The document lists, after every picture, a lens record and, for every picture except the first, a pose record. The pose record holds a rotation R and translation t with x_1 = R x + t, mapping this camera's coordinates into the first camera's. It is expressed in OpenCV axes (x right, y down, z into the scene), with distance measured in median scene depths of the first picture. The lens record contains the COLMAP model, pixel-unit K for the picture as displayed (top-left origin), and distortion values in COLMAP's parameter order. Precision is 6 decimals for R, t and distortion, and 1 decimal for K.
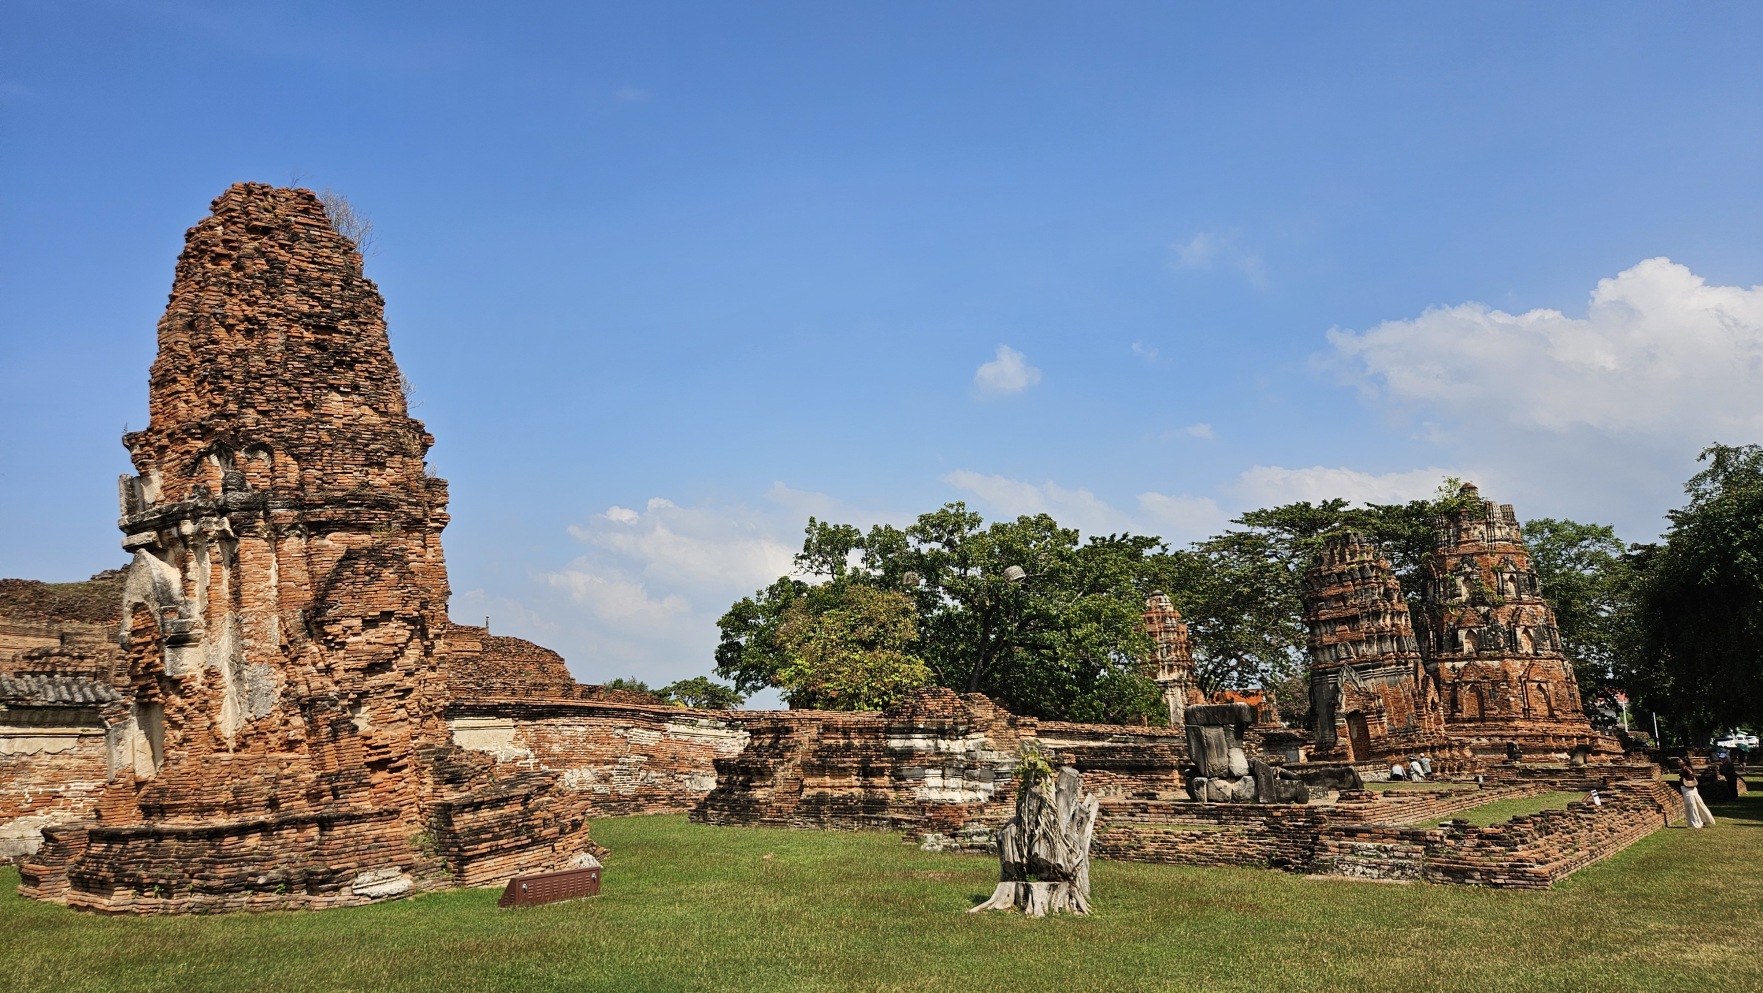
lens RADIAL K [[1195.8, 0, 895.0], [0, 1195.8, 513.7], [0, 0, 1]] dist [0.068482, -0.027401]
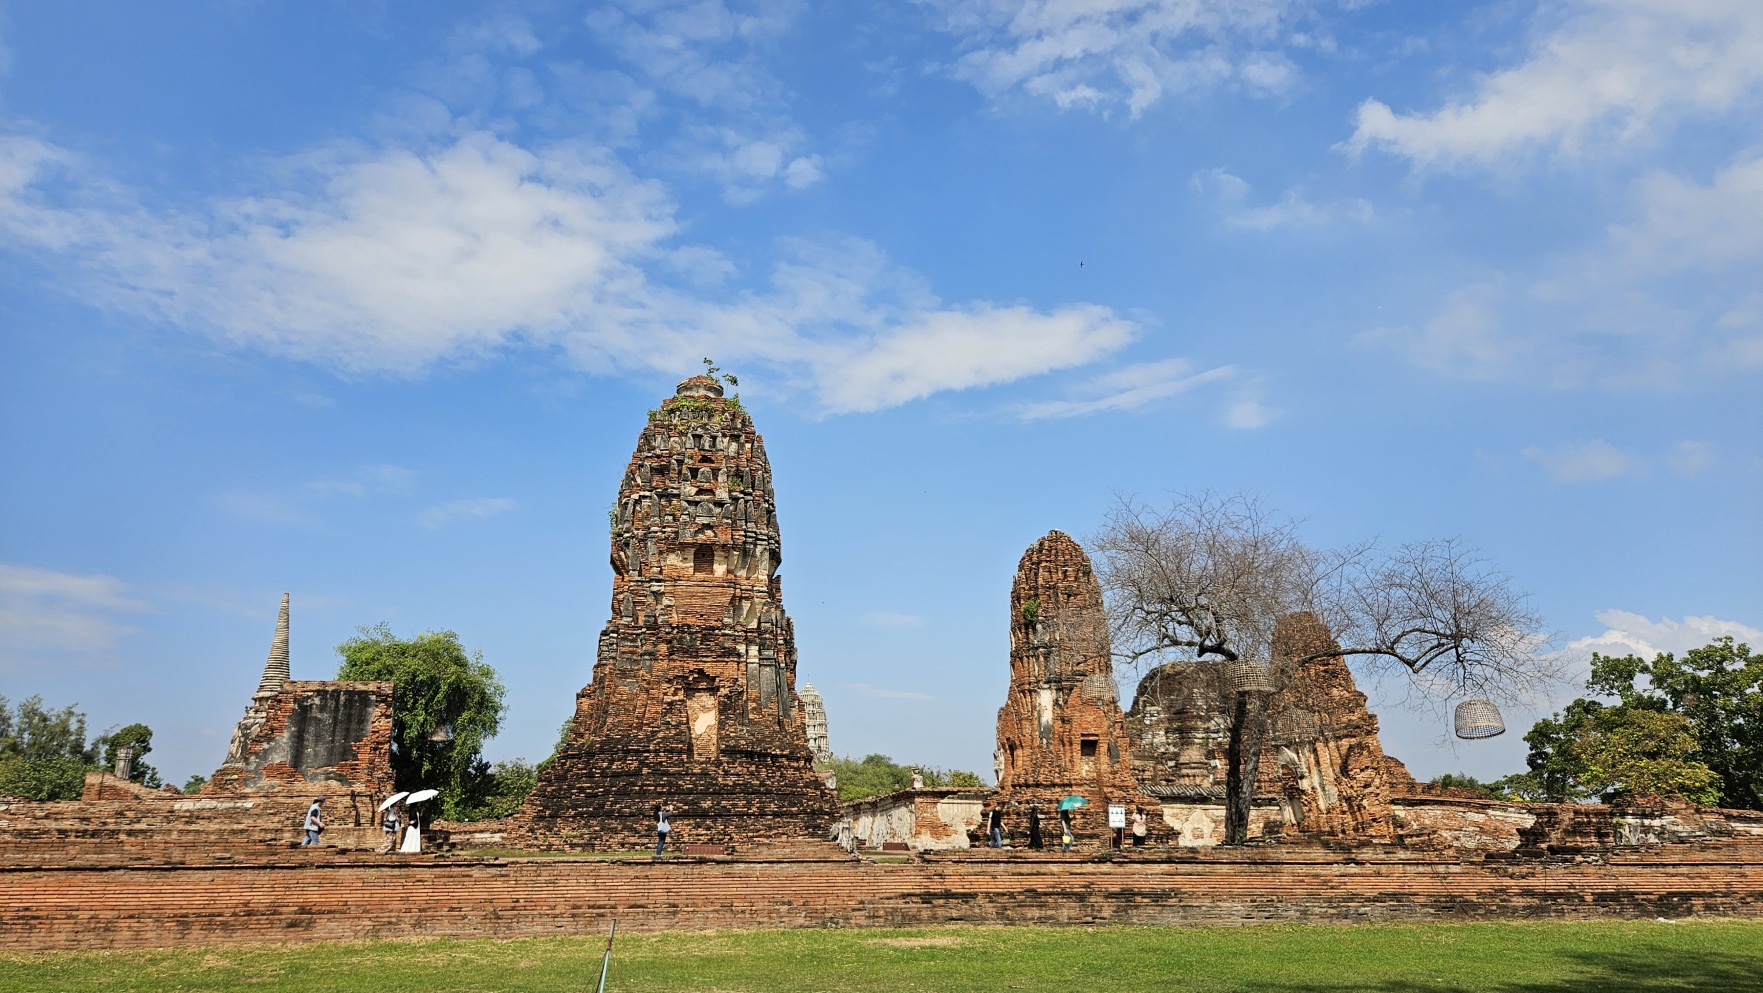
lens RADIAL K [[1195.8, 0, 878.7], [0, 1195.8, 523.7], [0, 0, 1]] dist [0.068482, -0.027401]
pose [[0.794949, -0.141345, -0.589982, 0.402800], [0.102619, 0.989796, -0.098860, -0.298474], [0.597935, 0.018045, 0.801342, -1.852245]]
